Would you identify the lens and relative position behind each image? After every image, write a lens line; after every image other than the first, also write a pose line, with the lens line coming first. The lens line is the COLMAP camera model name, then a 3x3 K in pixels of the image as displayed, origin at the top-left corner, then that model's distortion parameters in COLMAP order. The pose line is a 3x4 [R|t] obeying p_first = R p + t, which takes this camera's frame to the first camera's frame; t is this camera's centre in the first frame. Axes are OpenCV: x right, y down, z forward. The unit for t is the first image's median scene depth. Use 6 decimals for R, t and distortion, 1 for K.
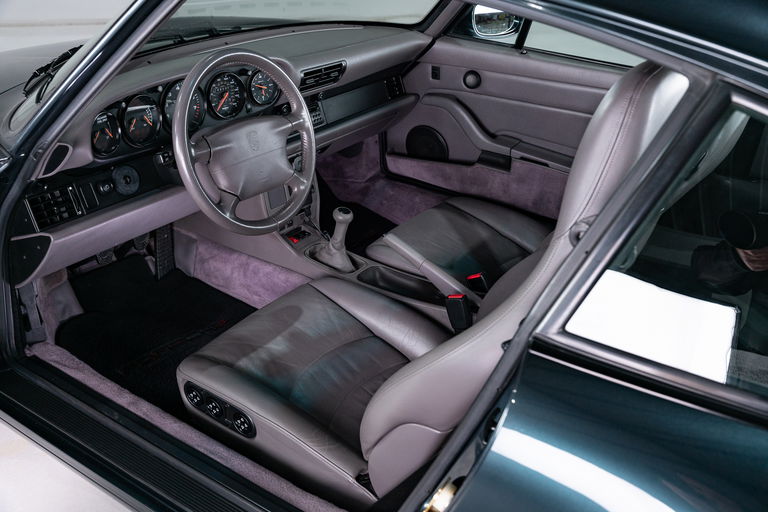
lens RADIAL K [[744.0, 0, 386.5], [0, 744.0, 246.9], [0, 0, 1]] dist [-0.000743, 0.005135]
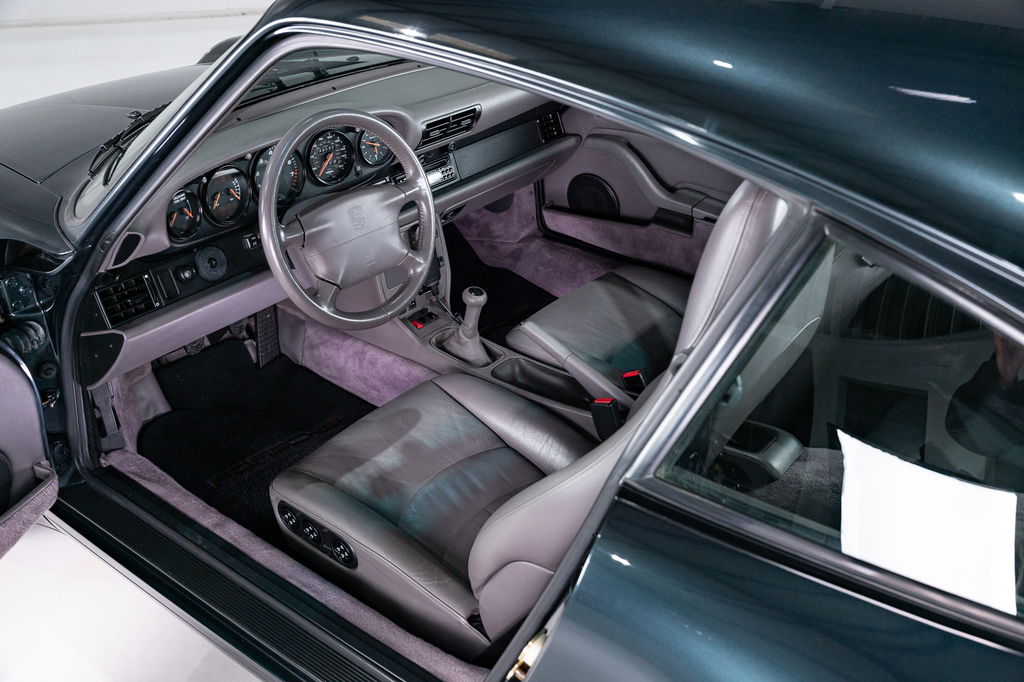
lens RADIAL K [[992.0, 0, 515.3], [0, 992.0, 328.8], [0, 0, 1]] dist [-0.000743, 0.005135]
pose [[0.997095, 0.004086, -0.076061, 0.082717], [-0.001238, 0.999298, 0.037446, -0.056962], [0.076161, -0.037243, 0.996400, -0.106779]]
